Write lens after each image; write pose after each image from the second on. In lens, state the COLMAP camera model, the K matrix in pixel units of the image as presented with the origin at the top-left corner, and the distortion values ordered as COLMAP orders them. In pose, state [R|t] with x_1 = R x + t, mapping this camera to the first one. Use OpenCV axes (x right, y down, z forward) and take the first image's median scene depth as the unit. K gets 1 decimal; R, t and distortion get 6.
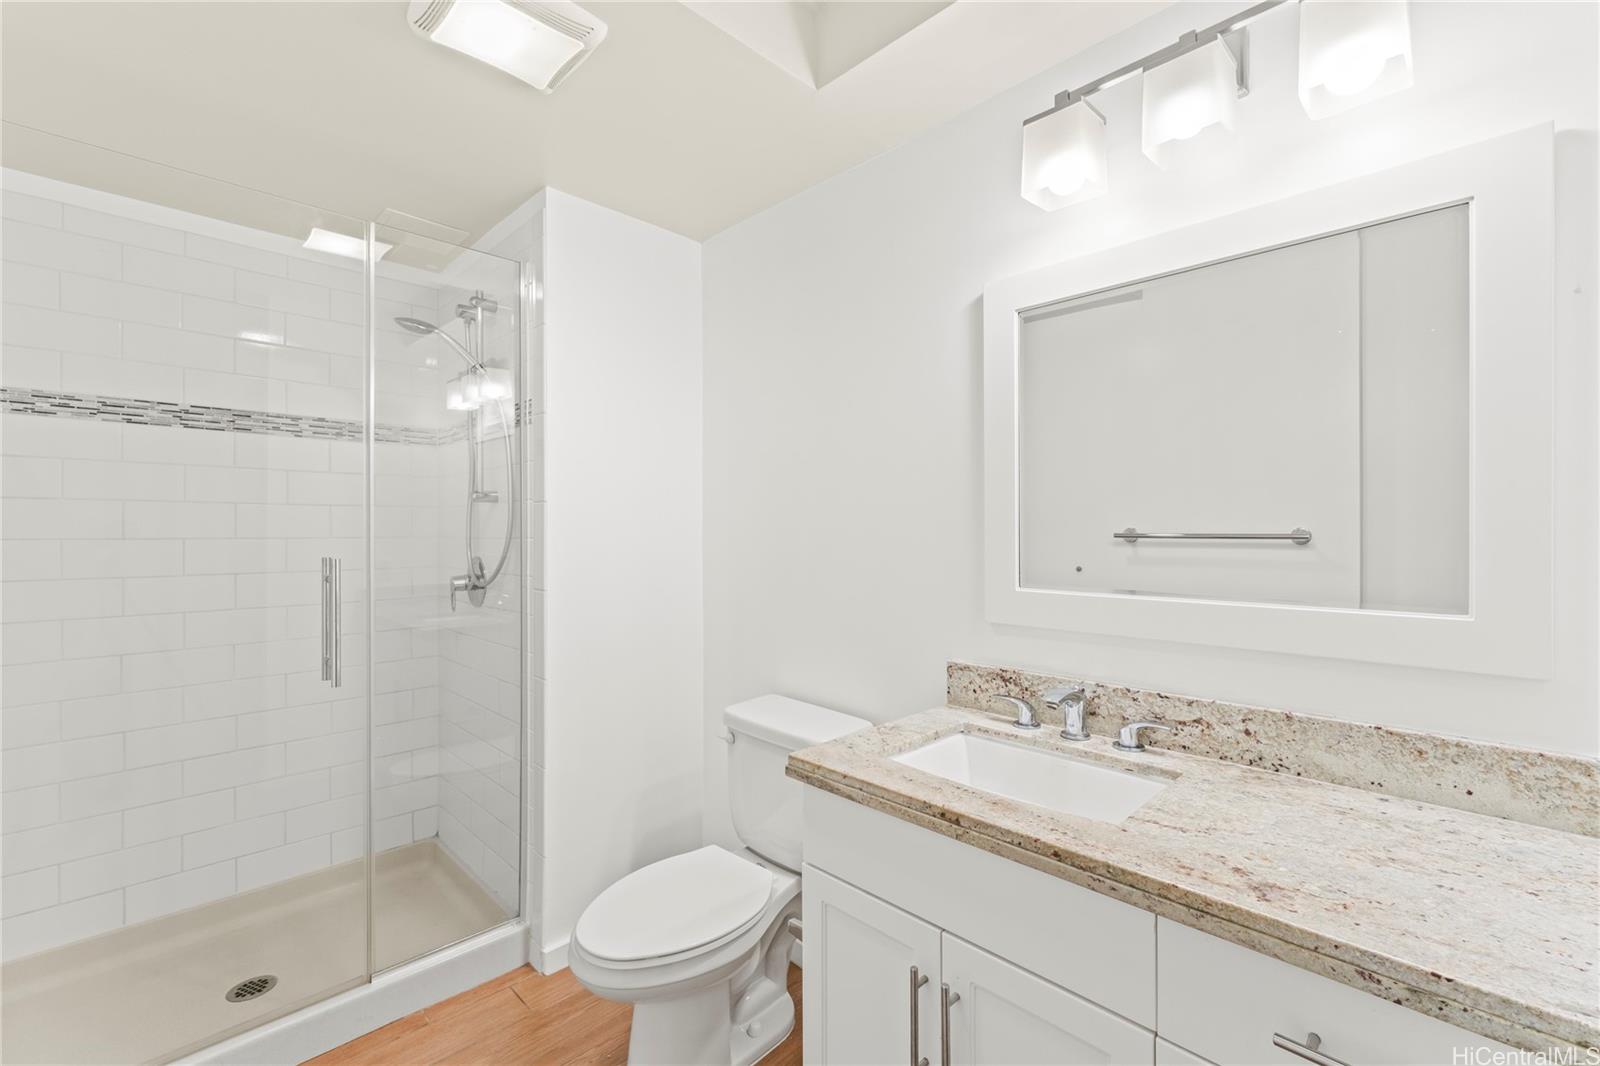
lens RADIAL K [[677.3, 0, 797.1], [0, 677.3, 527.8], [0, 0, 1]] dist [-0.001490, -0.000176]
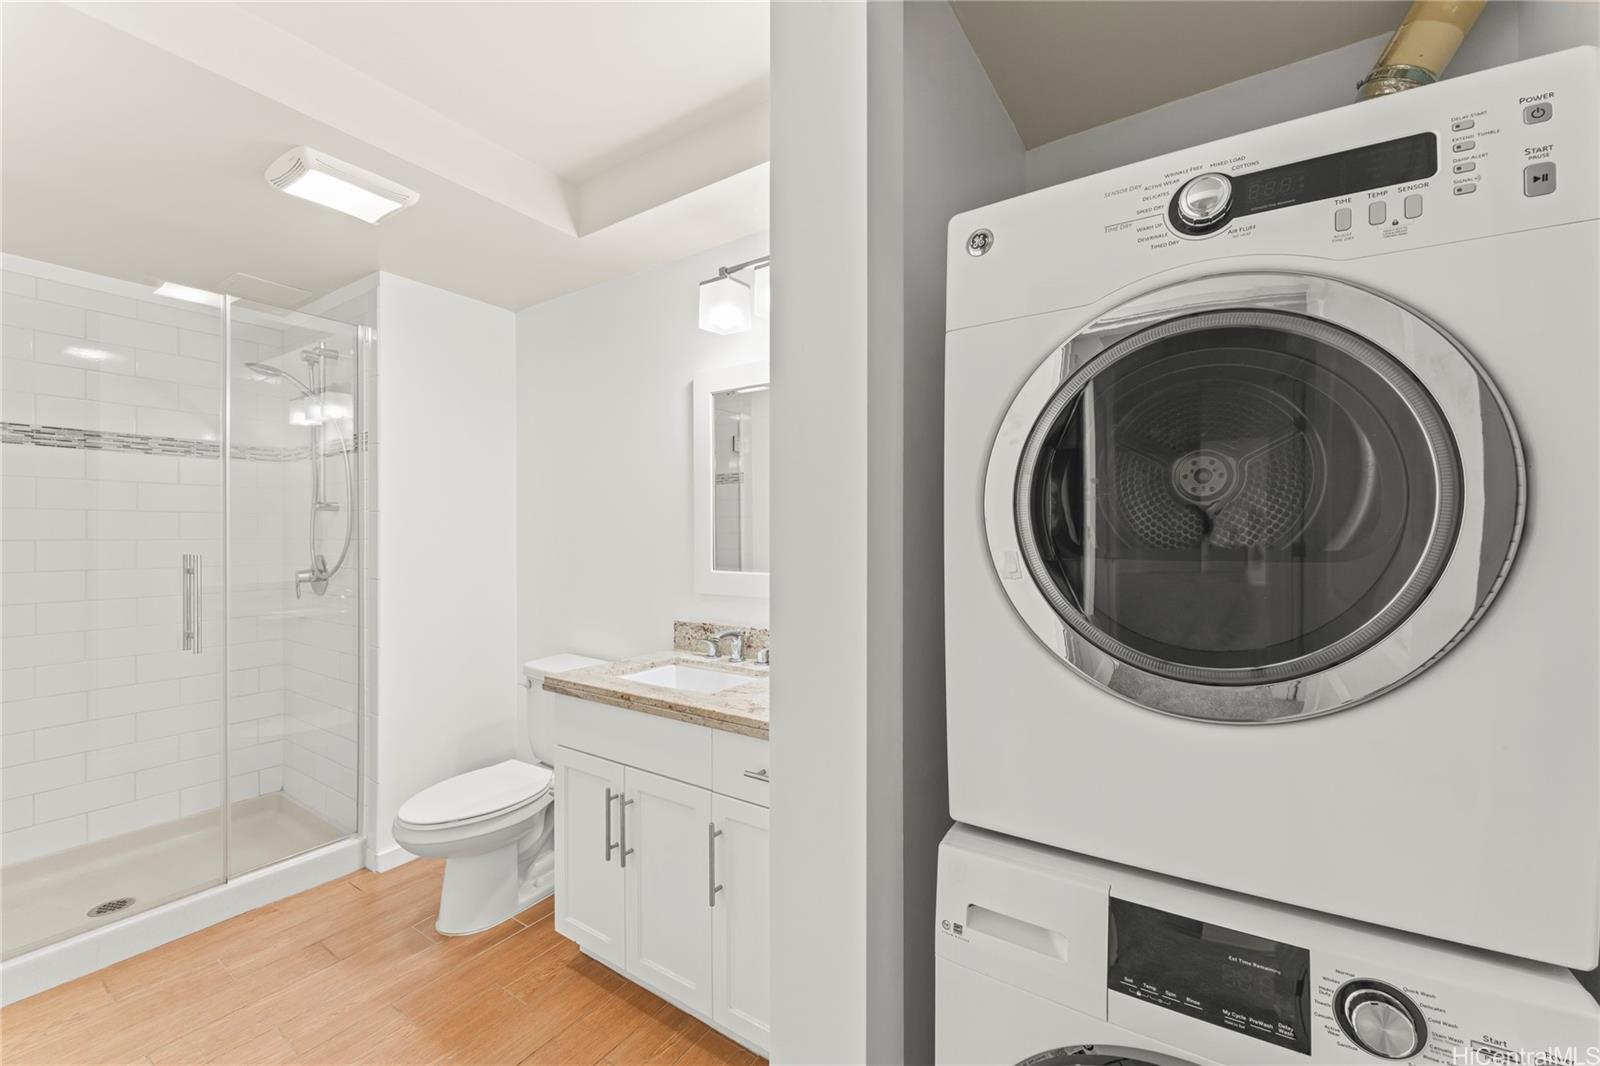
lens RADIAL K [[639.1, 0, 805.0], [0, 639.1, 532.8], [0, 0, 1]] dist [-0.001230, -0.000356]
pose [[0.978402, 0.001115, 0.206706, 0.180145], [-0.001696, 0.999995, 0.002631, -0.002102], [-0.206702, -0.002925, 0.978400, -0.381484]]
